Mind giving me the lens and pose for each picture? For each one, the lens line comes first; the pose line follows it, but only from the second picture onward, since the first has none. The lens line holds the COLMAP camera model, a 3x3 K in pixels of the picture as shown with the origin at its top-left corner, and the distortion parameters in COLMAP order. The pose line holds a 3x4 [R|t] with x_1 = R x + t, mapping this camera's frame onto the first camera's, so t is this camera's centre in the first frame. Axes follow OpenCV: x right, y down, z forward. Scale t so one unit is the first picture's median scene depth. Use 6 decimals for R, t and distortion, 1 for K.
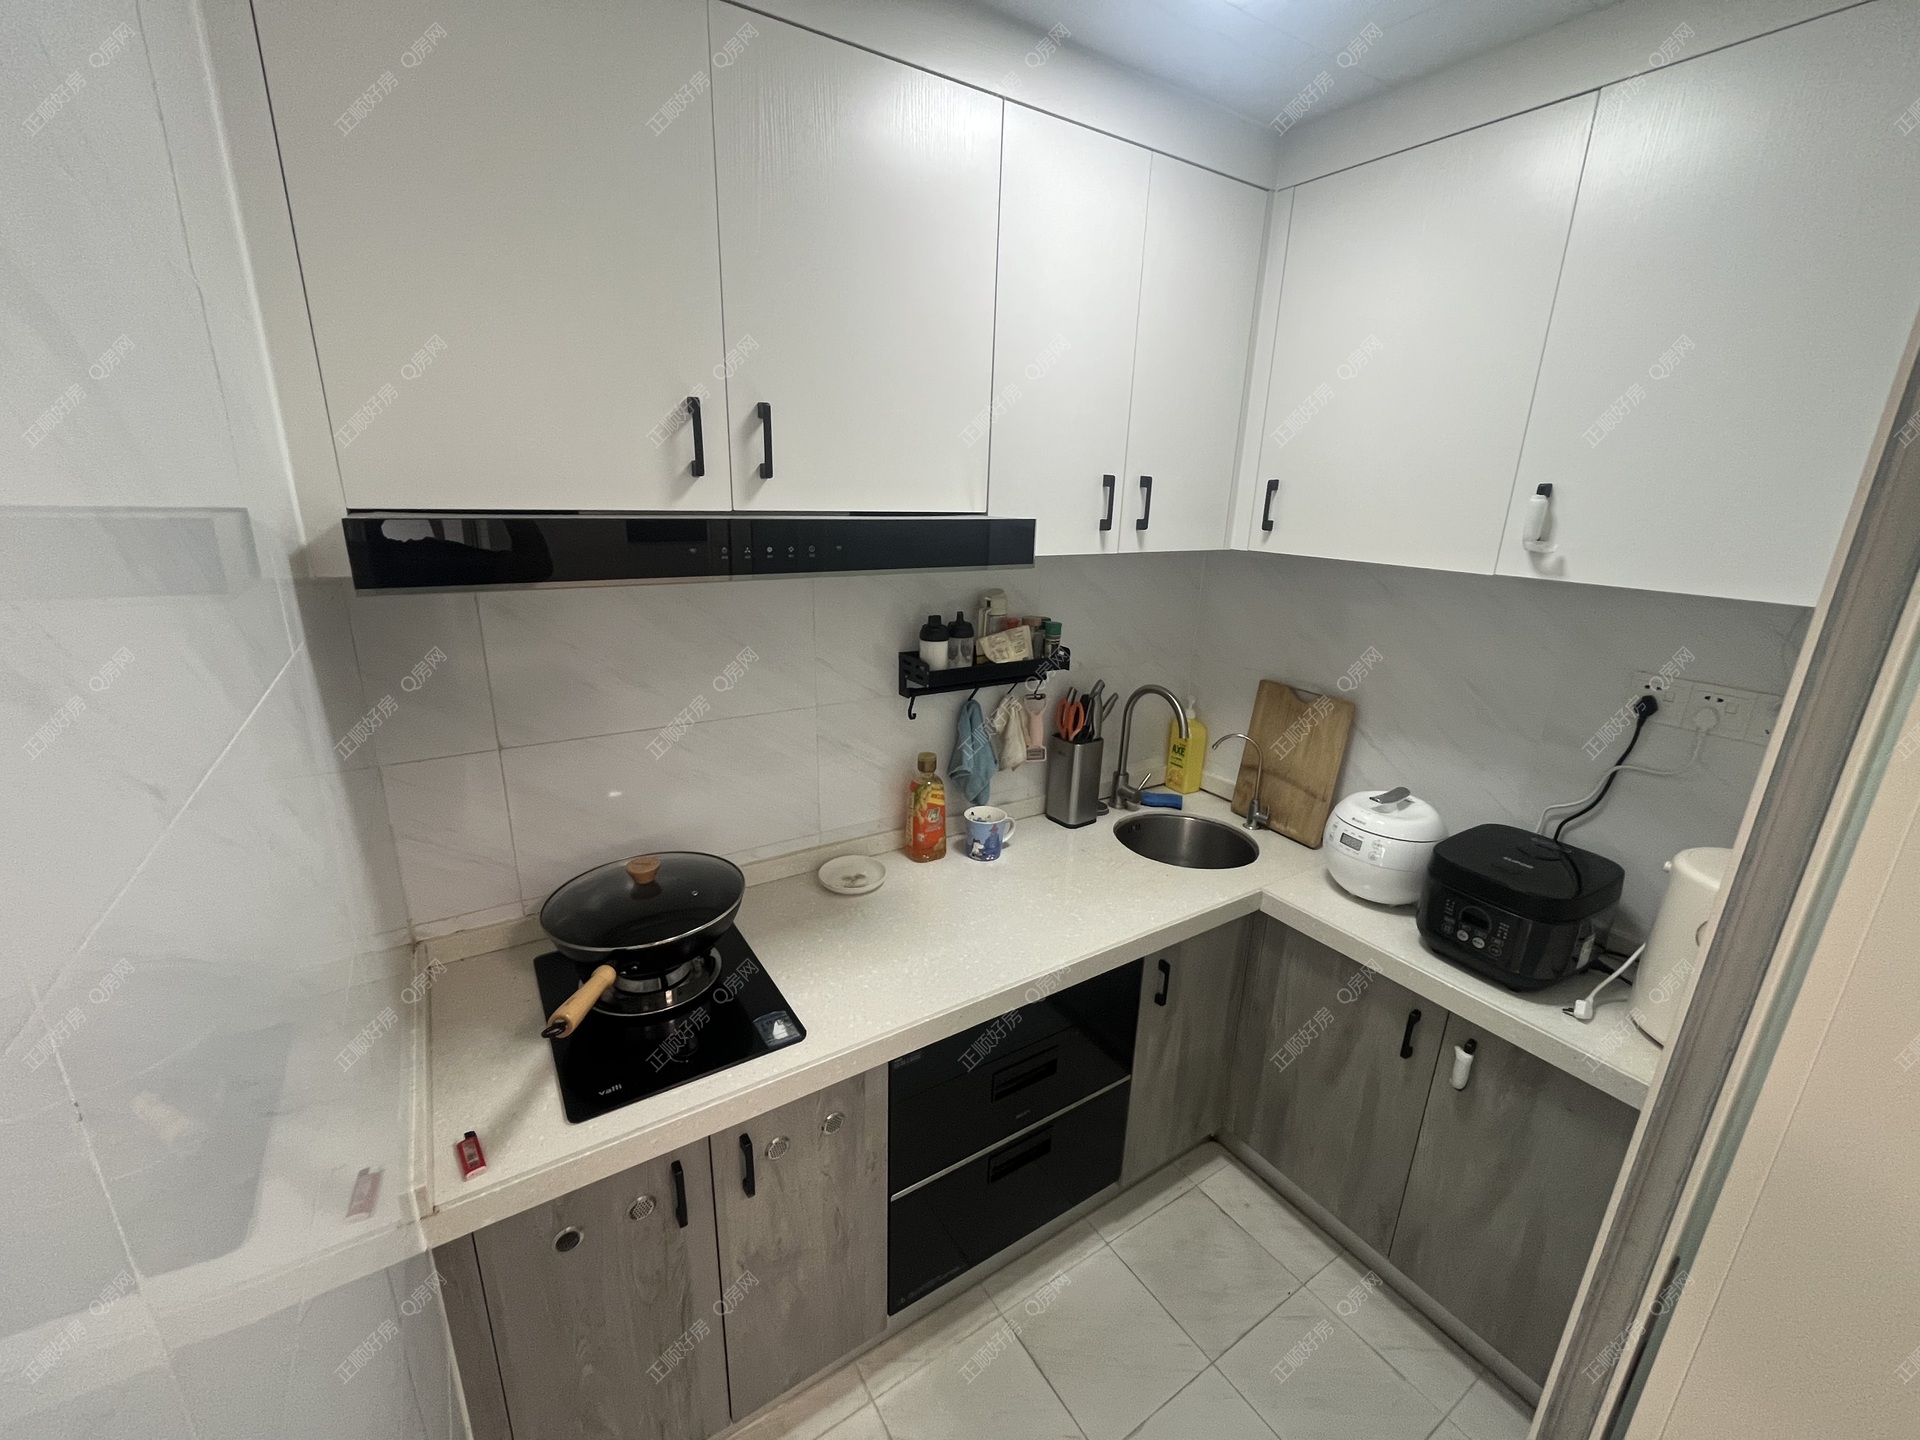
lens RADIAL K [[783.6, 0, 957.6], [0, 783.6, 711.2], [0, 0, 1]] dist [0.000423, -0.000109]
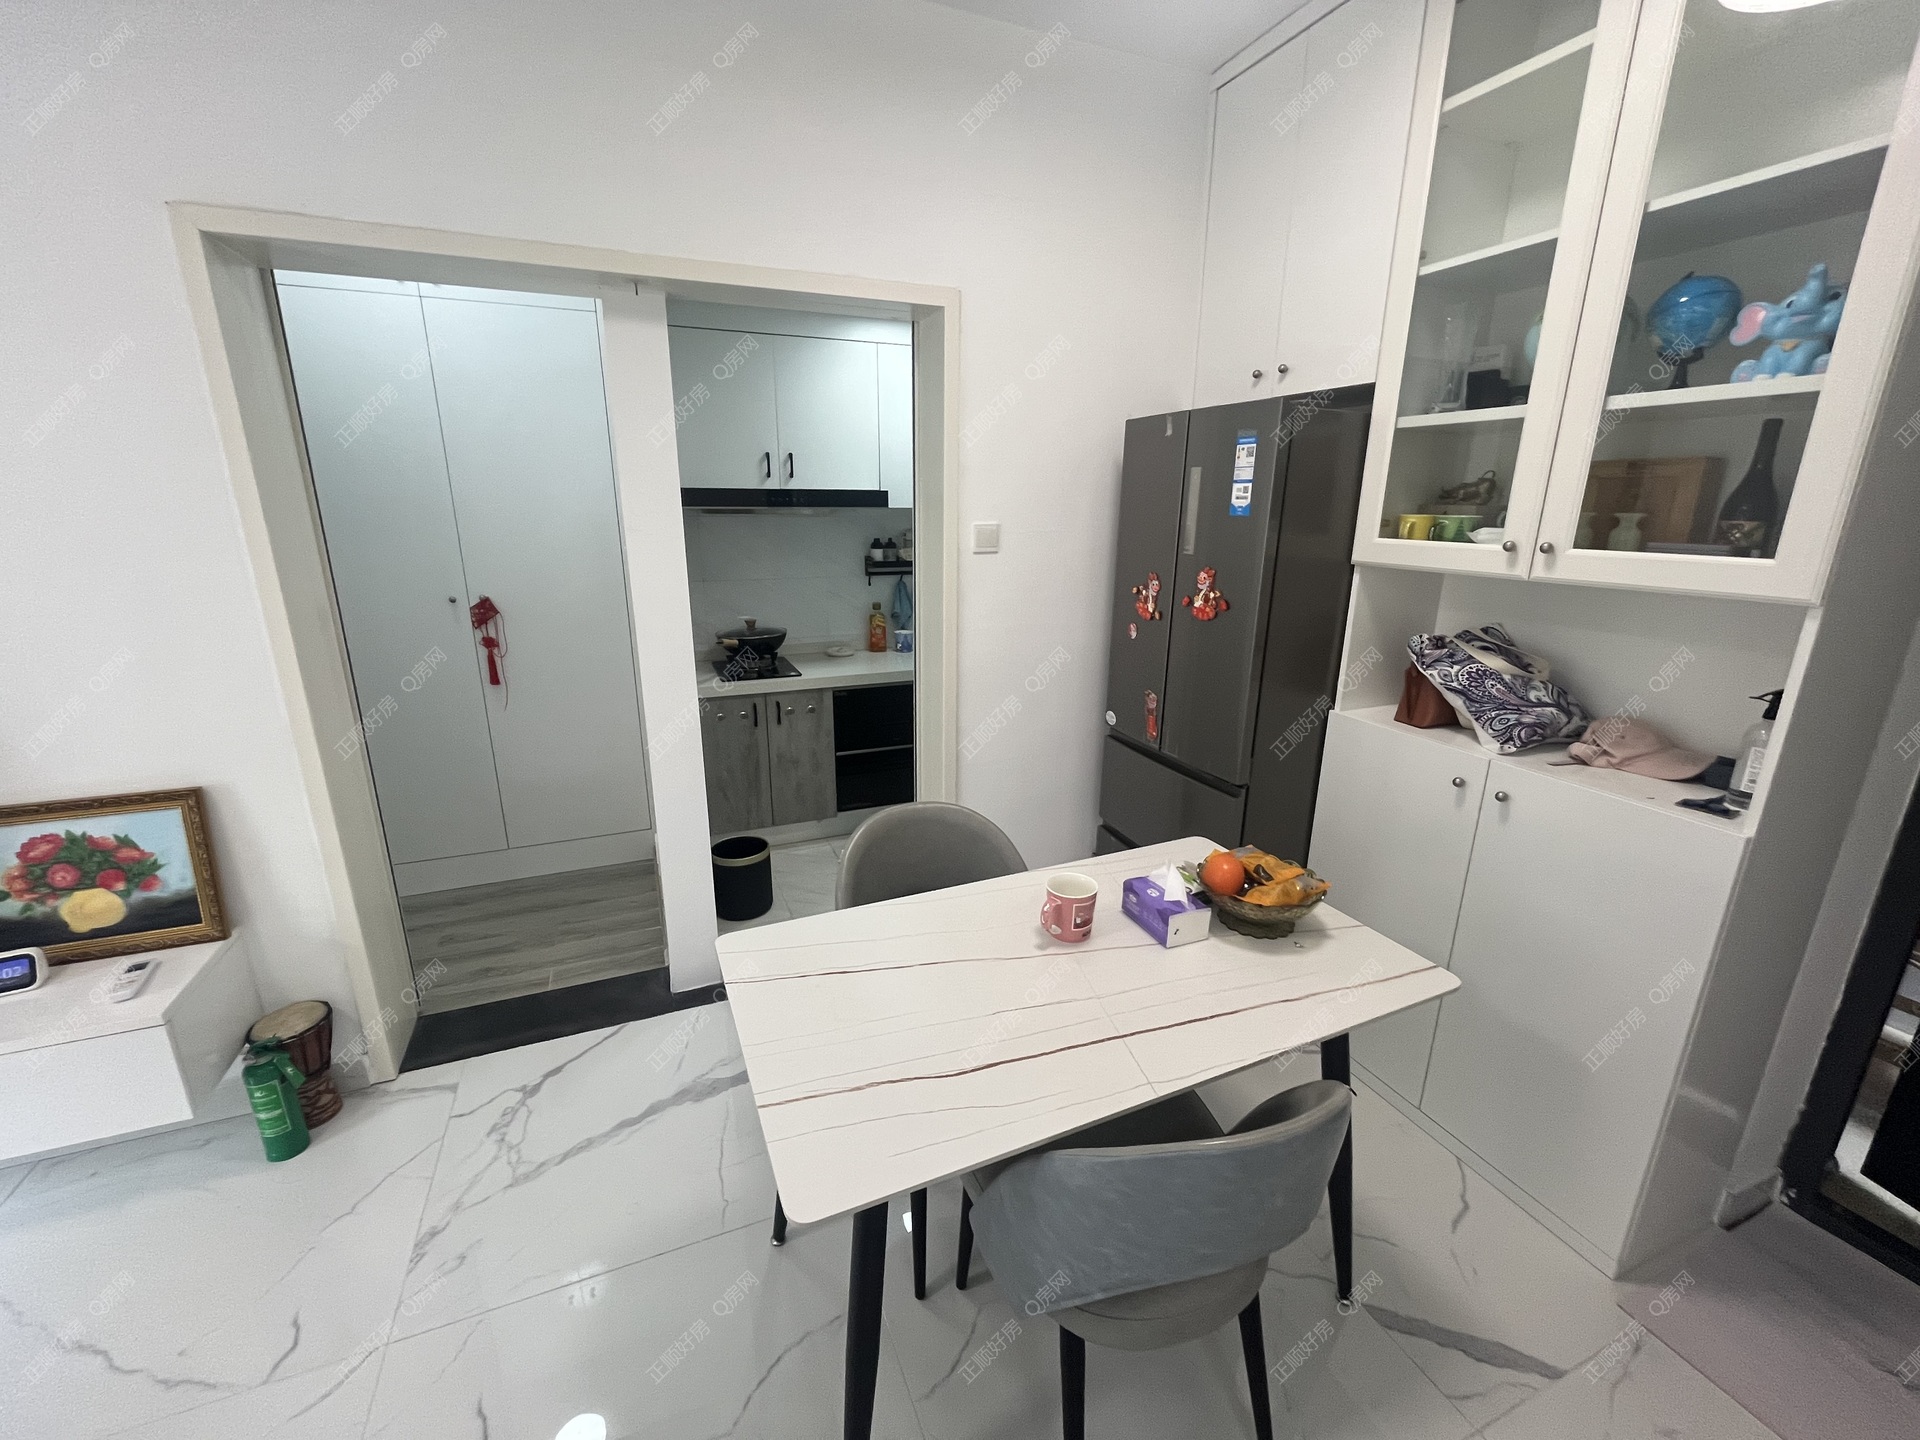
lens RADIAL K [[783.6, 0, 964.3], [0, 783.6, 728.2], [0, 0, 1]] dist [0.000423, -0.000109]
pose [[0.982960, 0.041164, -0.179149, 0.799288], [-0.041138, 0.999146, 0.003859, 0.507547], [0.179155, 0.003577, 0.983814, -1.492445]]
